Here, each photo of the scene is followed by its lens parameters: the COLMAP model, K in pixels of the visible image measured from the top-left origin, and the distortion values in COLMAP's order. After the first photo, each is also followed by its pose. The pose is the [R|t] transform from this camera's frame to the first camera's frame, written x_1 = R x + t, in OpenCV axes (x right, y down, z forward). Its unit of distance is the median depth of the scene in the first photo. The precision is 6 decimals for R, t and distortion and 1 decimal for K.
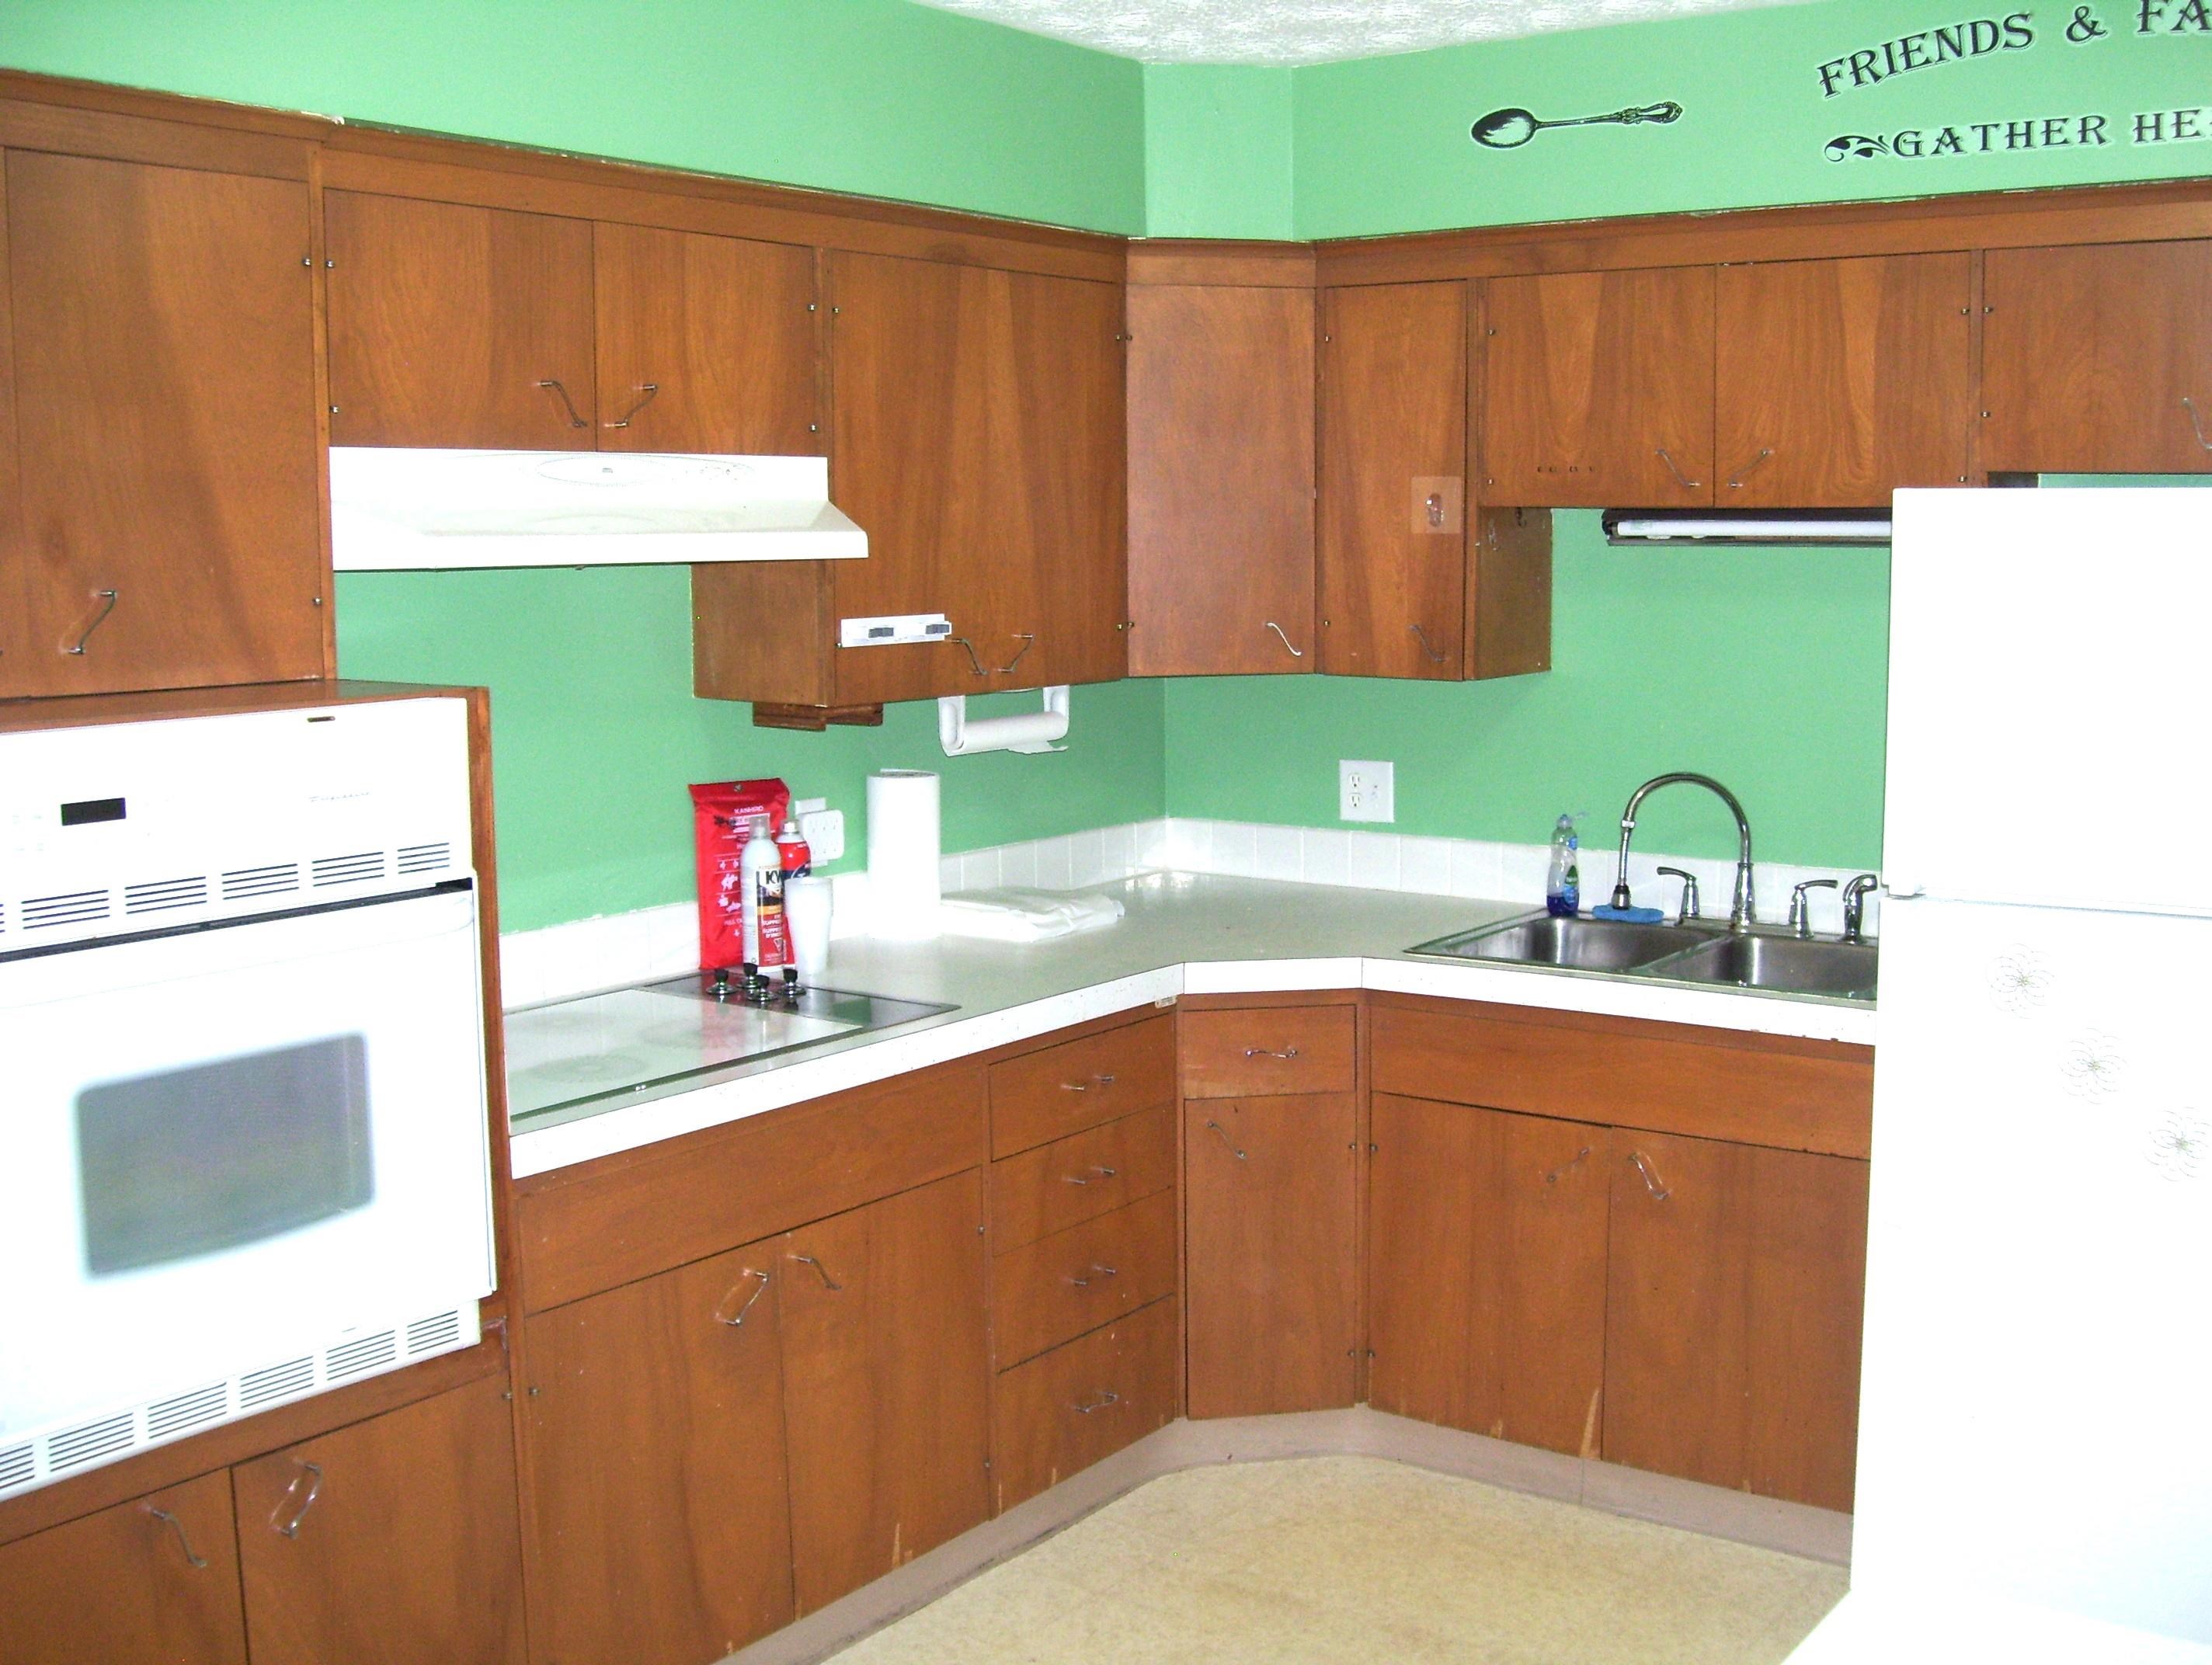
lens RADIAL K [[2389.2, 0, 1110.4], [0, 2389.2, 830.5], [0, 0, 1]] dist [-0.142201, 0.000000]
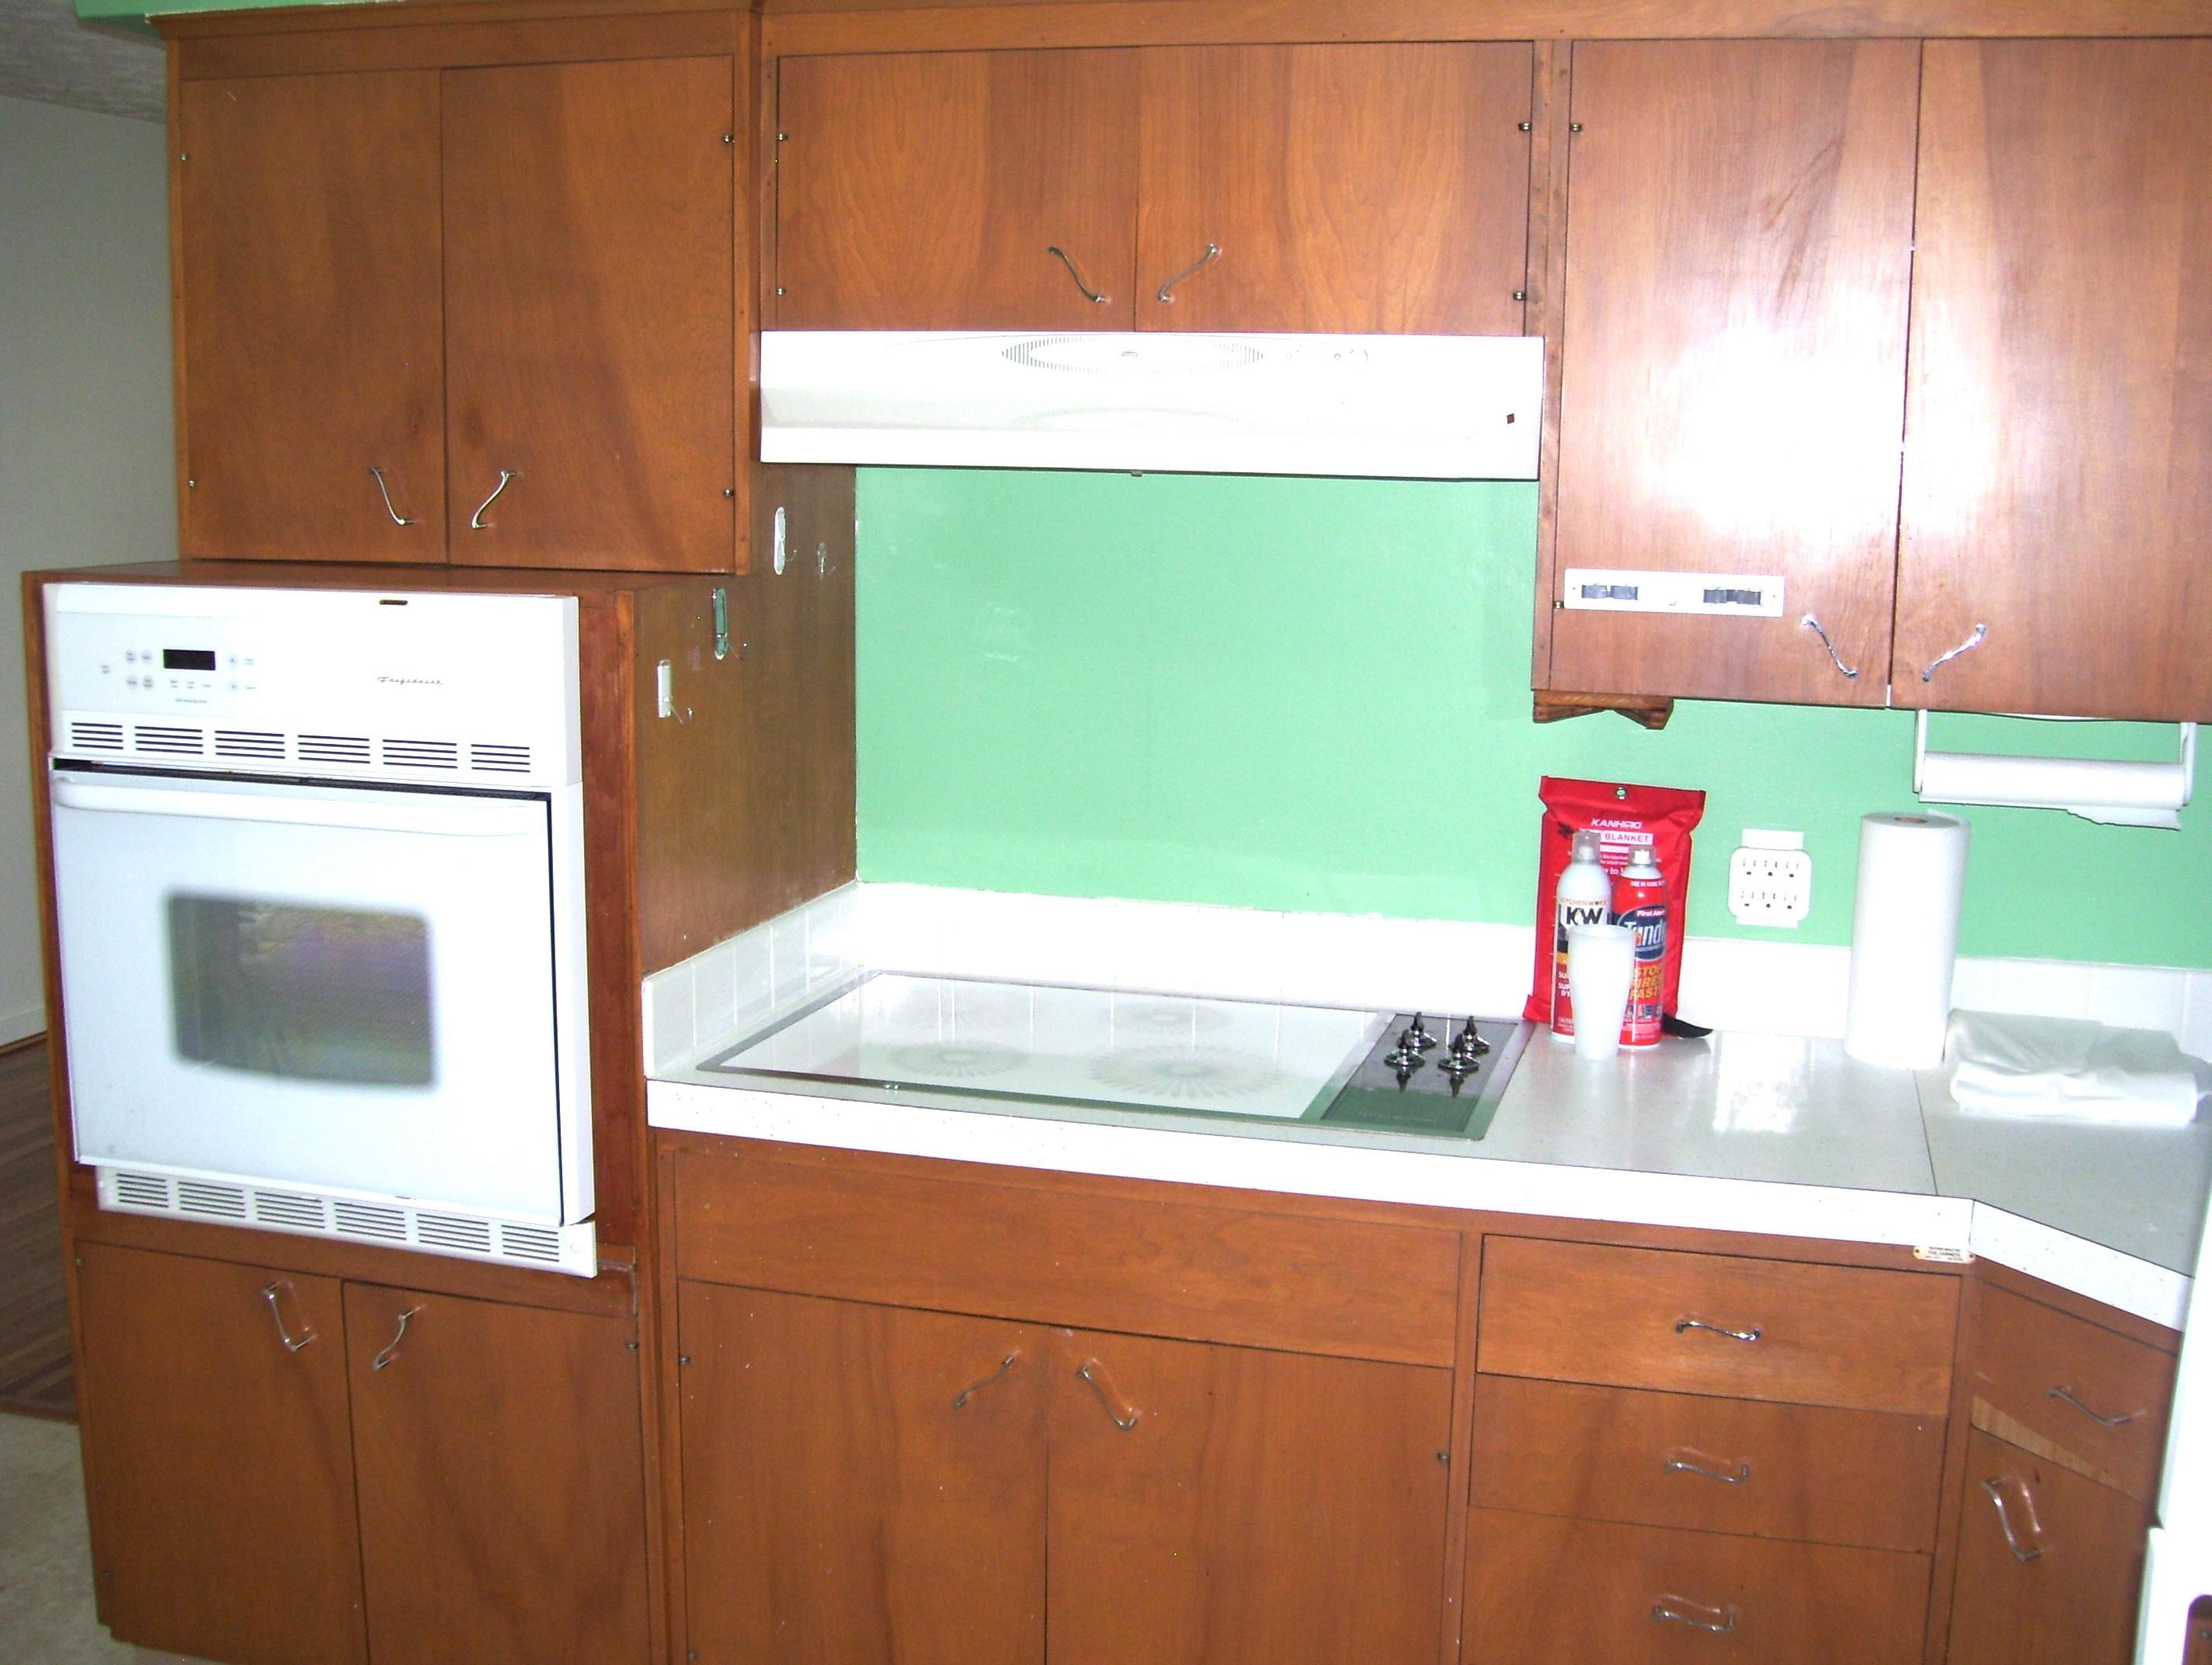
lens RADIAL K [[2389.2, 0, 1110.1], [0, 2389.2, 827.5], [0, 0, 1]] dist [-0.142201, 0.000000]
pose [[0.351821, 0.163626, -0.921655, 0.630593], [-0.136050, 0.983087, 0.122599, -0.102620], [0.926128, 0.082259, 0.368132, 0.790481]]
